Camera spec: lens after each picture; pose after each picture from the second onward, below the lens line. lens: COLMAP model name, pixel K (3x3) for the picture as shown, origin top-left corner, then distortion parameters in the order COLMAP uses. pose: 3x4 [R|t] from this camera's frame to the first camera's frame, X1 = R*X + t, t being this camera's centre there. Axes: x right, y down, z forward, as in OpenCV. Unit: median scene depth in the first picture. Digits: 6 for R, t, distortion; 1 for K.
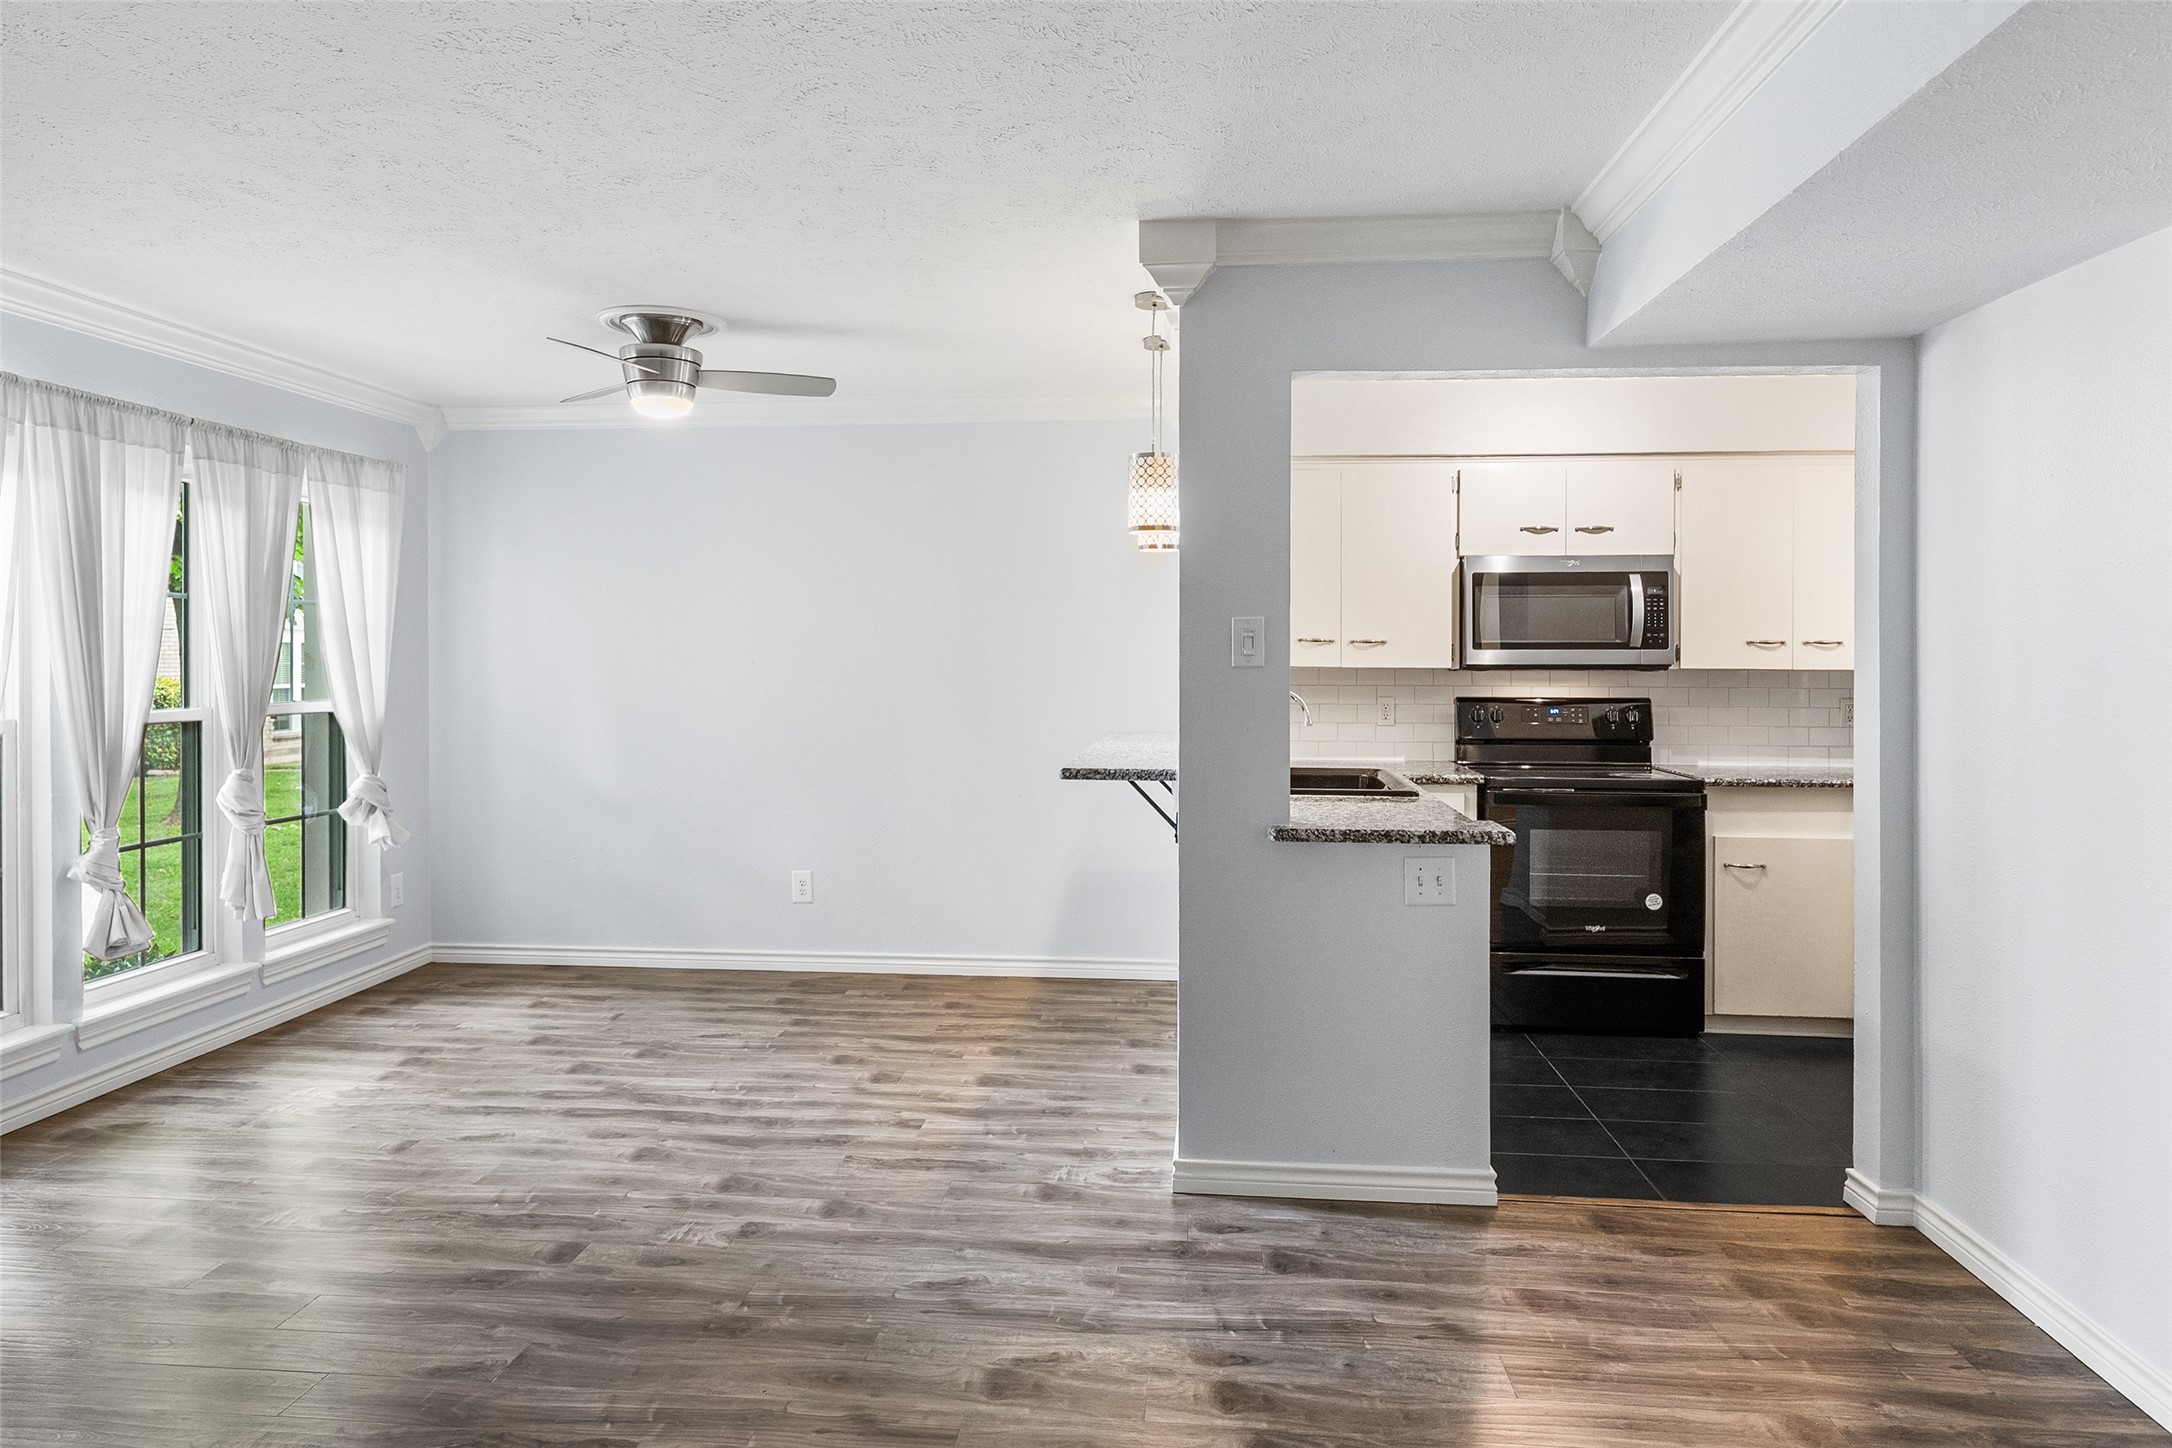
lens RADIAL K [[1331.5, 0, 1075.0], [0, 1331.5, 654.0], [0, 0, 1]] dist [0.003803, -0.002664]
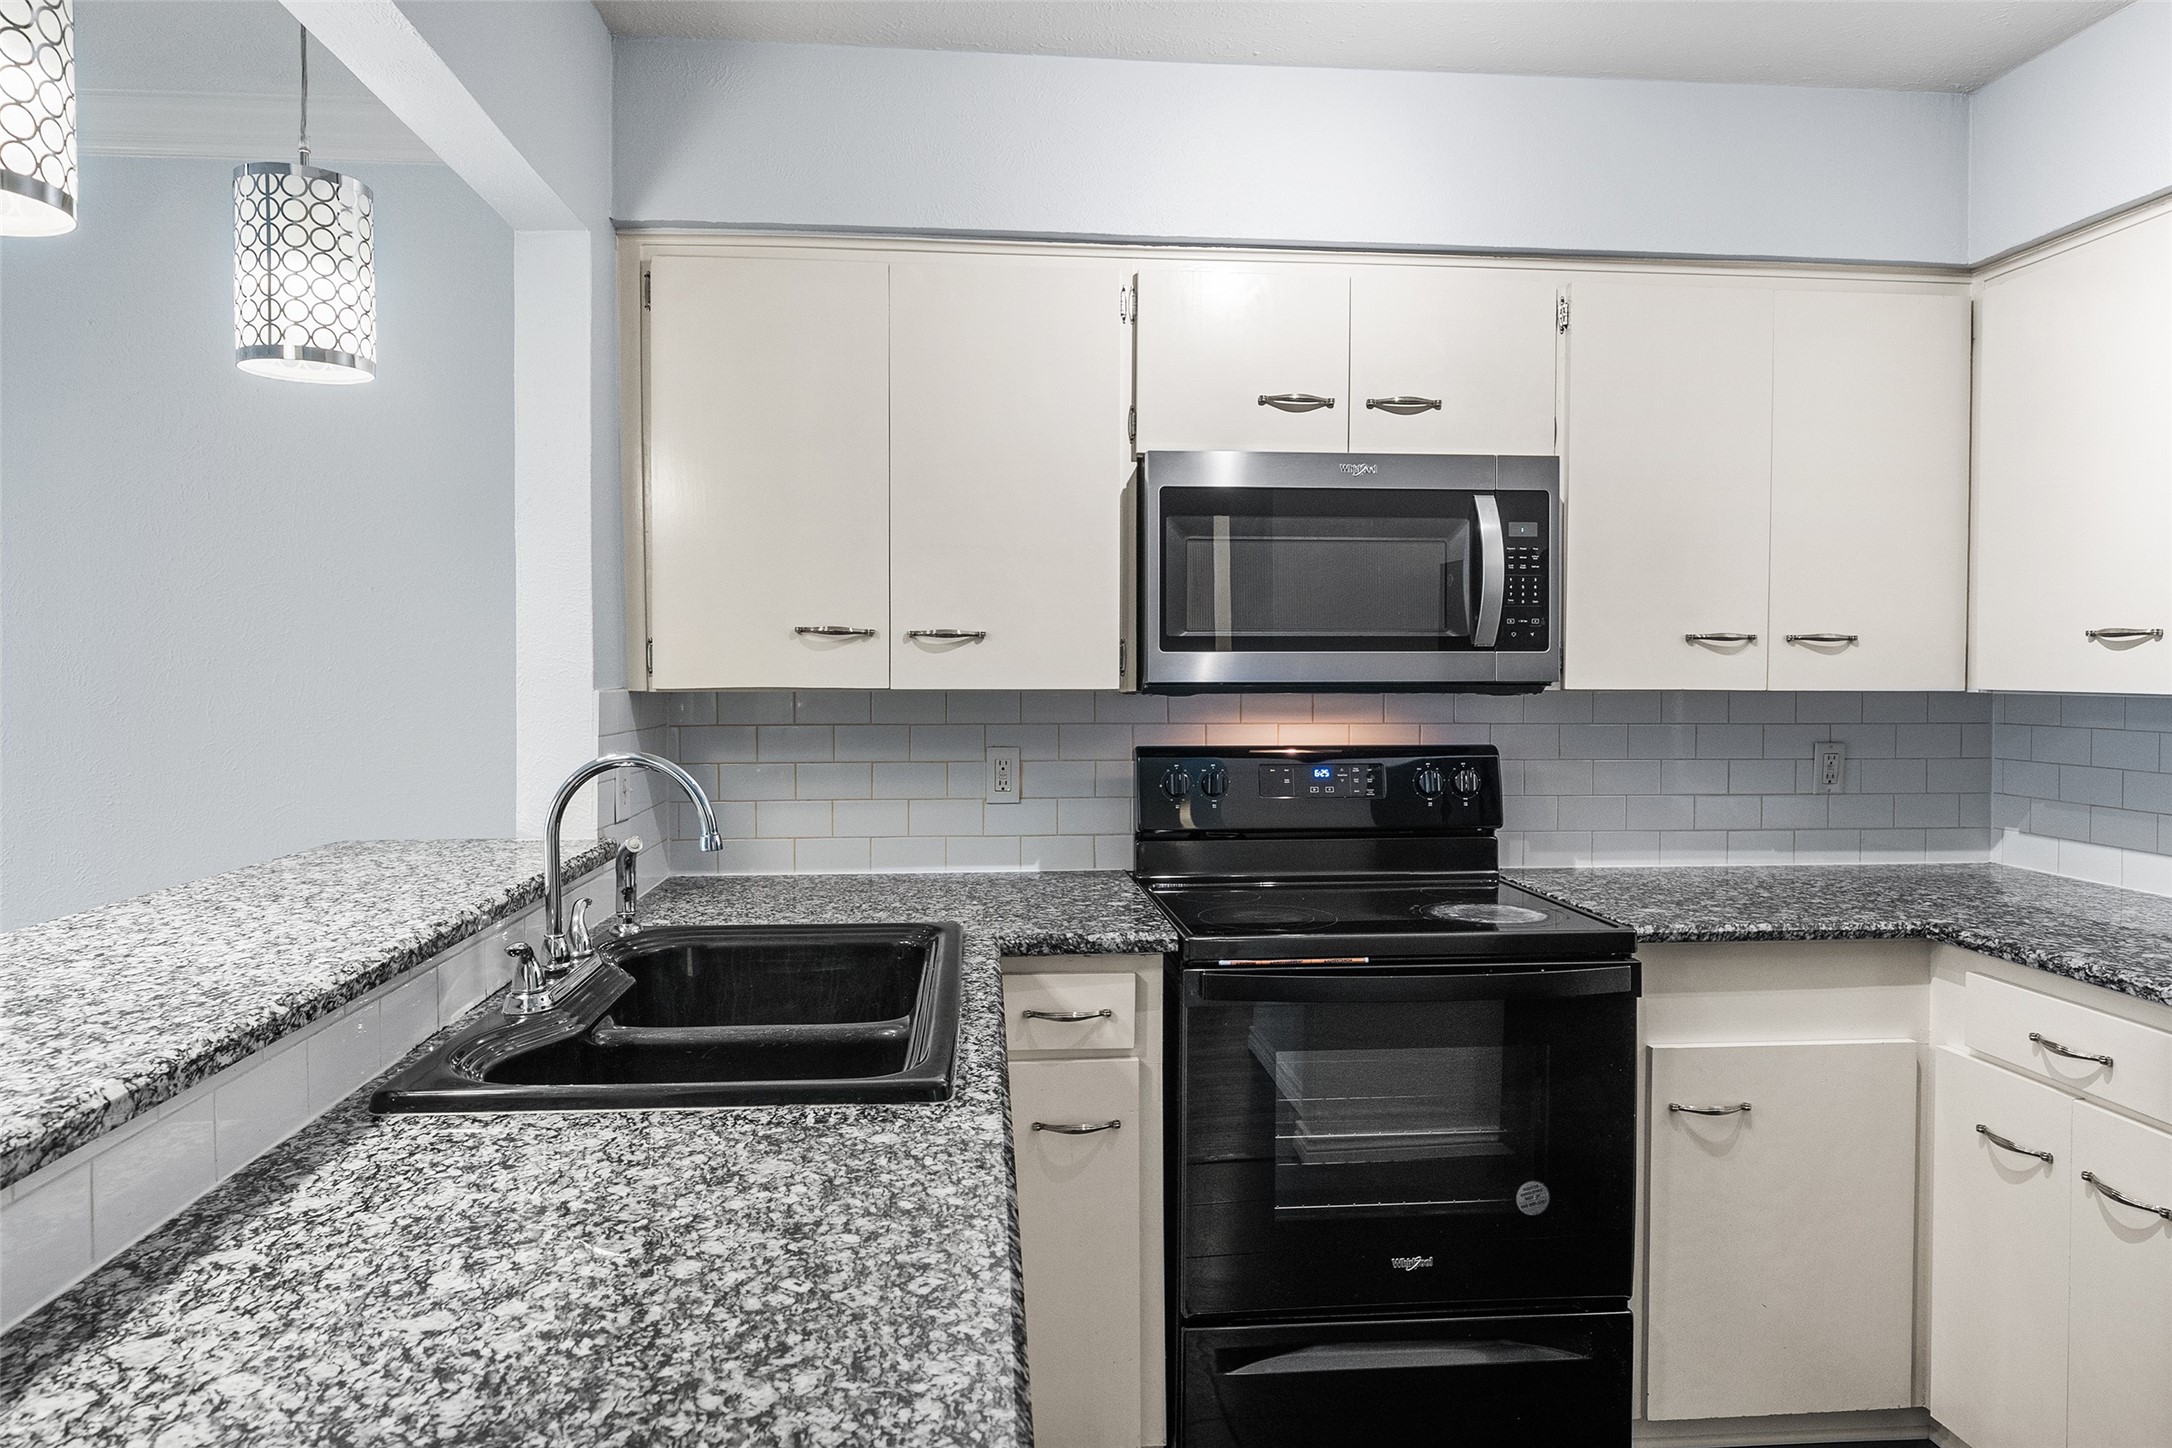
lens RADIAL K [[1331.5, 0, 1106.2], [0, 1331.5, 686.2], [0, 0, 1]] dist [0.003803, -0.002664]
pose [[0.979611, -0.001932, 0.200894, 0.229411], [-0.000928, 0.999900, 0.014144, 0.003171], [-0.200901, -0.014042, 0.979511, 0.673848]]
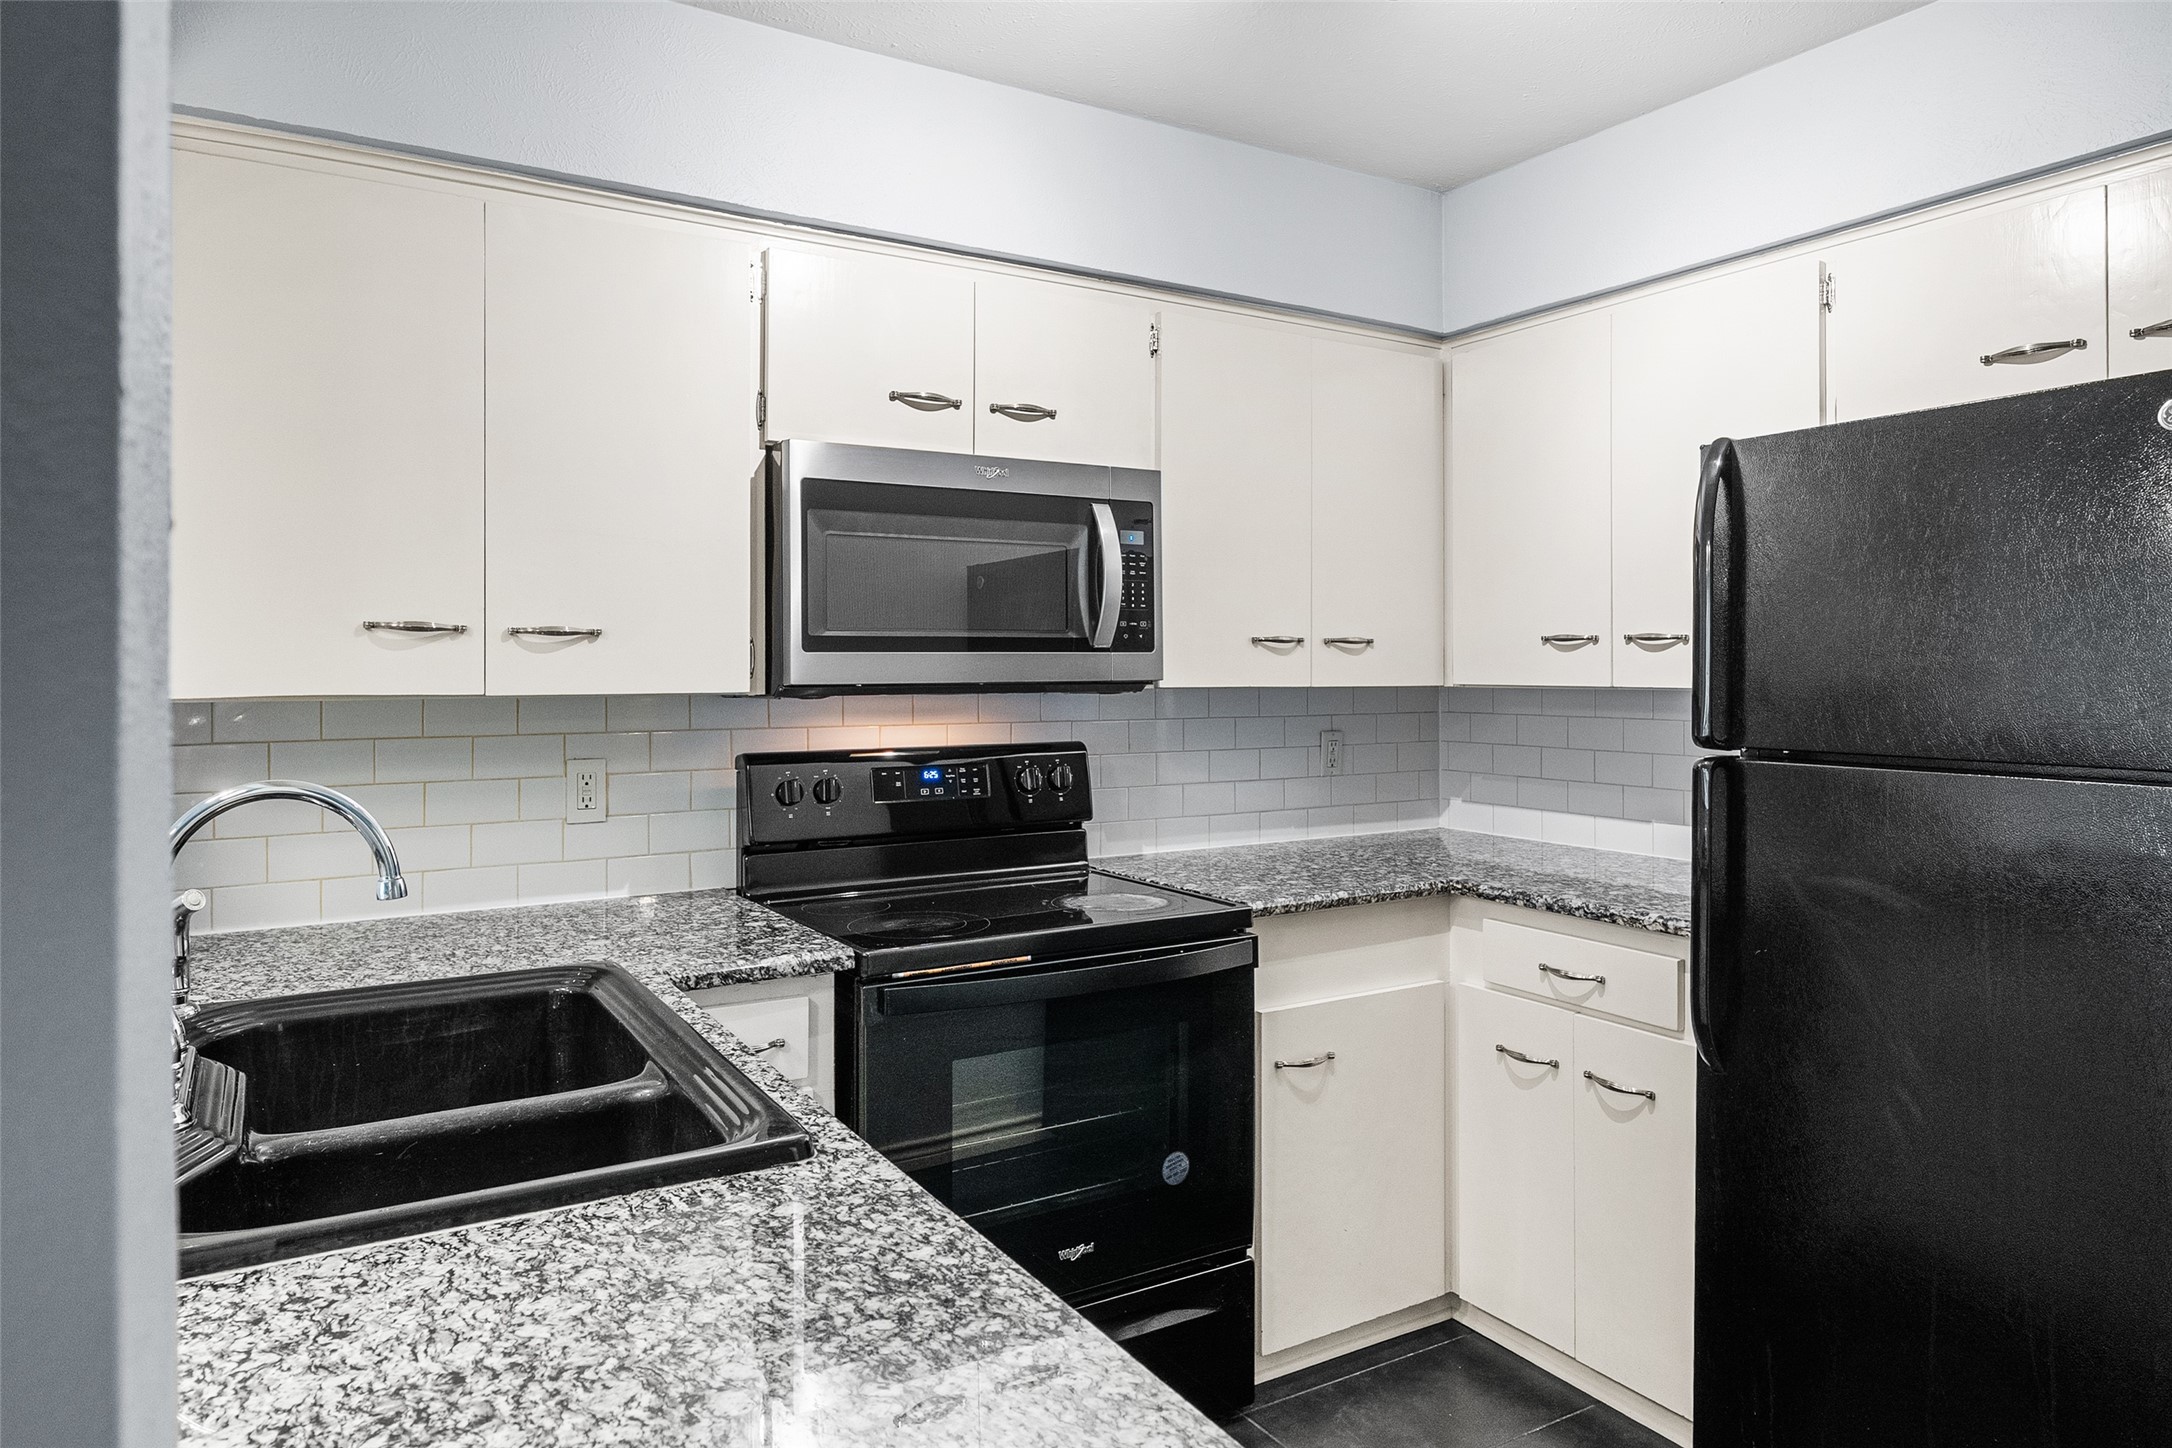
lens RADIAL K [[1331.5, 0, 1081.9], [0, 1331.5, 656.4], [0, 0, 1]] dist [0.003803, -0.002664]
pose [[0.796038, 0.002484, 0.605242, 0.129250], [0.003420, 0.999957, -0.008601, 0.003214], [-0.605237, 0.008917, 0.795995, 0.731475]]
